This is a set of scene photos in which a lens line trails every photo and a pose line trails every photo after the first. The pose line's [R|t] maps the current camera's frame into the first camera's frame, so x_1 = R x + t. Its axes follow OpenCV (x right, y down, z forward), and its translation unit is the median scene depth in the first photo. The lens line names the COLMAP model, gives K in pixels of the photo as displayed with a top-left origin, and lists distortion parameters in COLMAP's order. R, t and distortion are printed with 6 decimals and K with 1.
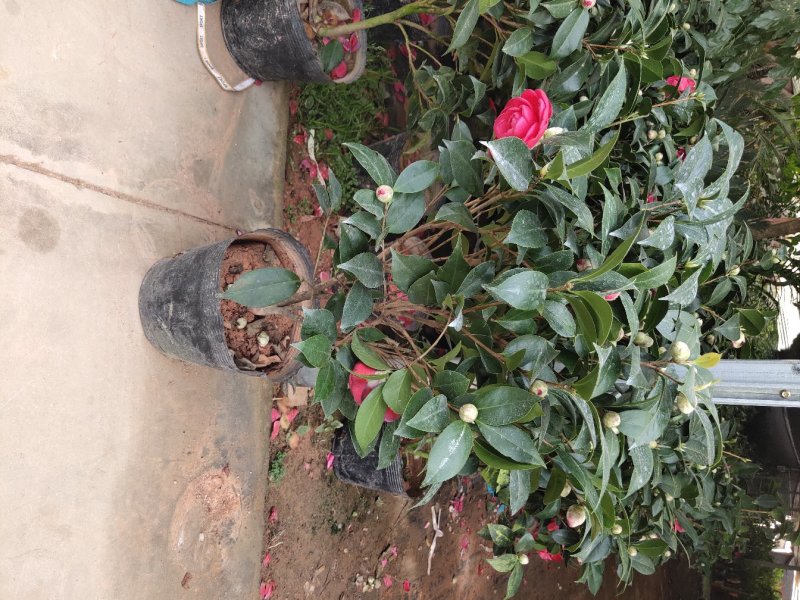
lens RADIAL K [[608.1, 0, 390.5], [0, 608.1, 303.7], [0, 0, 1]] dist [0.019711, -0.002087]
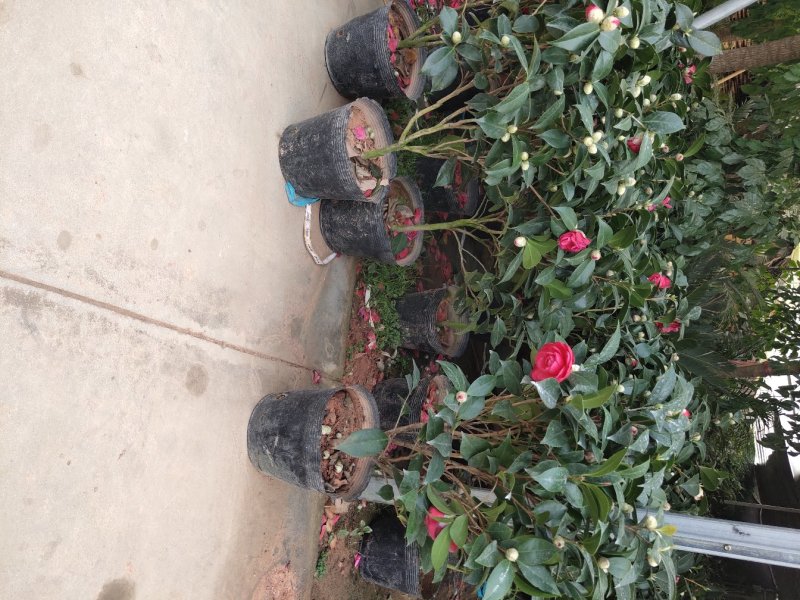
lens RADIAL K [[608.1, 0, 390.5], [0, 608.1, 303.7], [0, 0, 1]] dist [0.019711, -0.002087]
pose [[0.995964, 0.087656, 0.019312, -0.159291], [-0.084495, 0.988199, -0.127759, -0.135262], [-0.030283, 0.125612, 0.991617, -0.359967]]
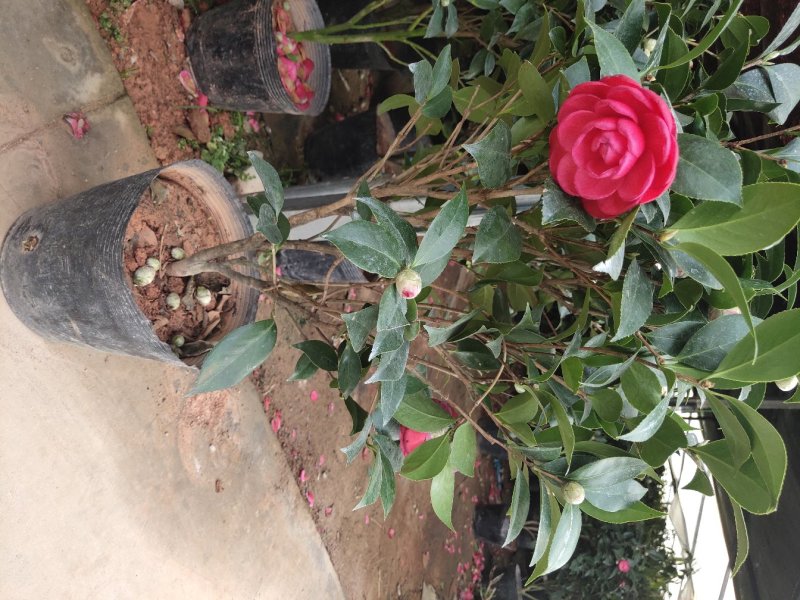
lens RADIAL K [[625.4, 0, 400.0], [0, 625.4, 300.0], [0, 0, 1]] dist [0.024878, -0.004746]
pose [[0.930984, -0.350170, 0.103194, -0.064319], [0.220875, 0.765374, 0.604498, -0.373262], [-0.290659, -0.539985, 0.789895, 0.301597]]
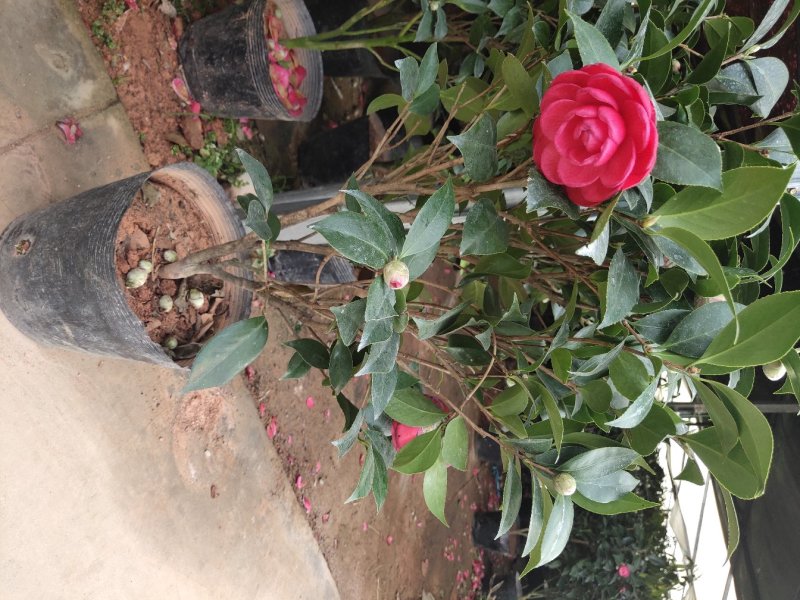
lens RADIAL K [[625.4, 0, 400.0], [0, 625.4, 300.0], [0, 0, 1]] dist [0.024878, -0.004746]
pose [[0.926060, -0.360097, 0.112890, -0.063384], [0.228160, 0.772530, 0.592571, -0.363228], [-0.300594, -0.522999, 0.797568, 0.289815]]
